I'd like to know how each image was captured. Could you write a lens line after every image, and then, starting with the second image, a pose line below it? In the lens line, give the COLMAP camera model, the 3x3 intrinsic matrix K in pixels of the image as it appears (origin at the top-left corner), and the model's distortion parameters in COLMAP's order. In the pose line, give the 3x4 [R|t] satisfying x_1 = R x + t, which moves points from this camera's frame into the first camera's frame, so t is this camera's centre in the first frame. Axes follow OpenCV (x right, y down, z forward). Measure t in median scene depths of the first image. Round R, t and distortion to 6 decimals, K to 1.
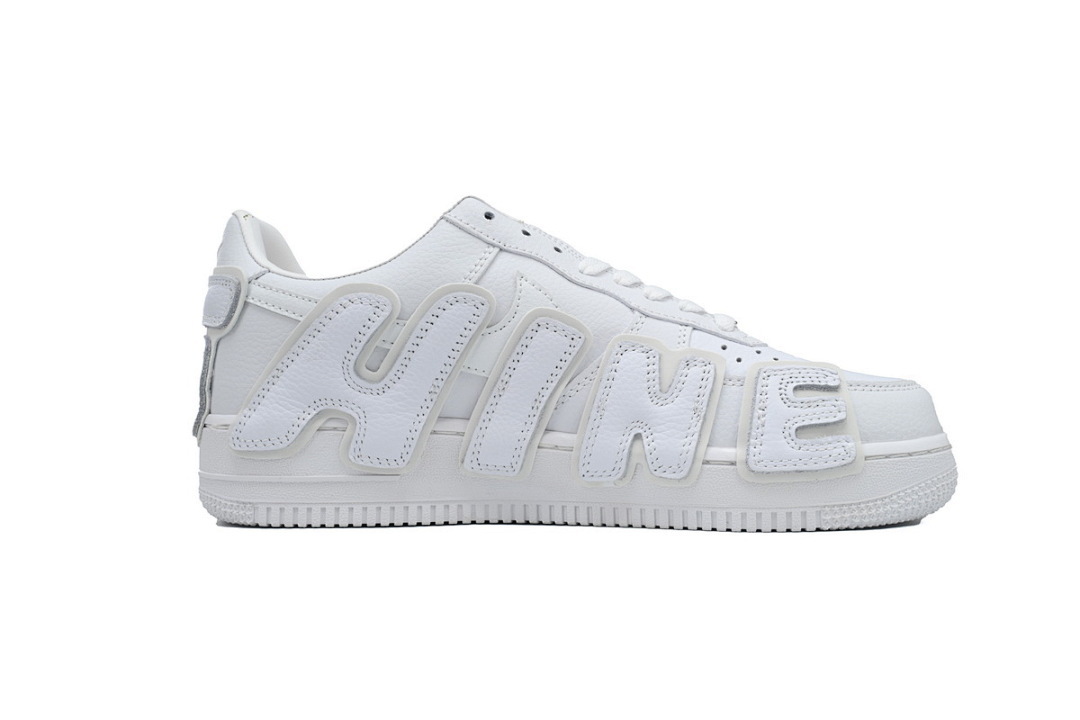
lens RADIAL K [[970.7, 0, 542.0], [0, 970.7, 358.2], [0, 0, 1]] dist [-0.019505, 0.007281]
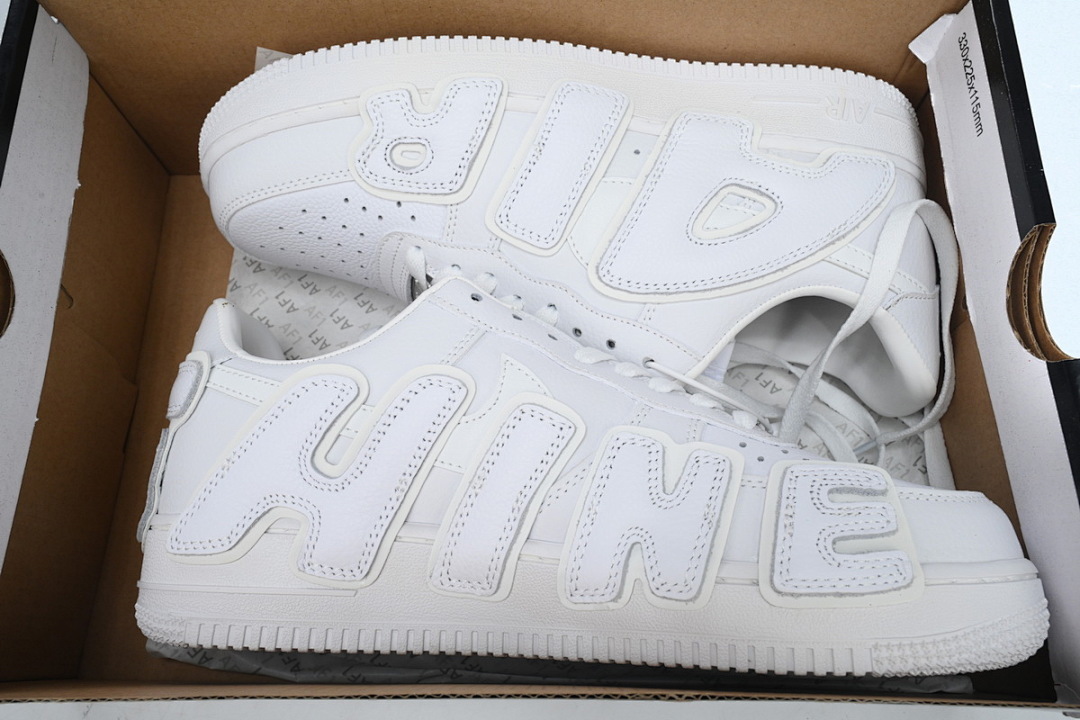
lens RADIAL K [[882.4, 0, 539.5], [0, 882.4, 361.5], [0, 0, 1]] dist [0.015759, -0.013428]
pose [[0.995600, 0.008904, -0.093280, 0.084821], [-0.029637, 0.974296, -0.223312, 0.096973], [0.088894, 0.225094, 0.970273, 0.228500]]
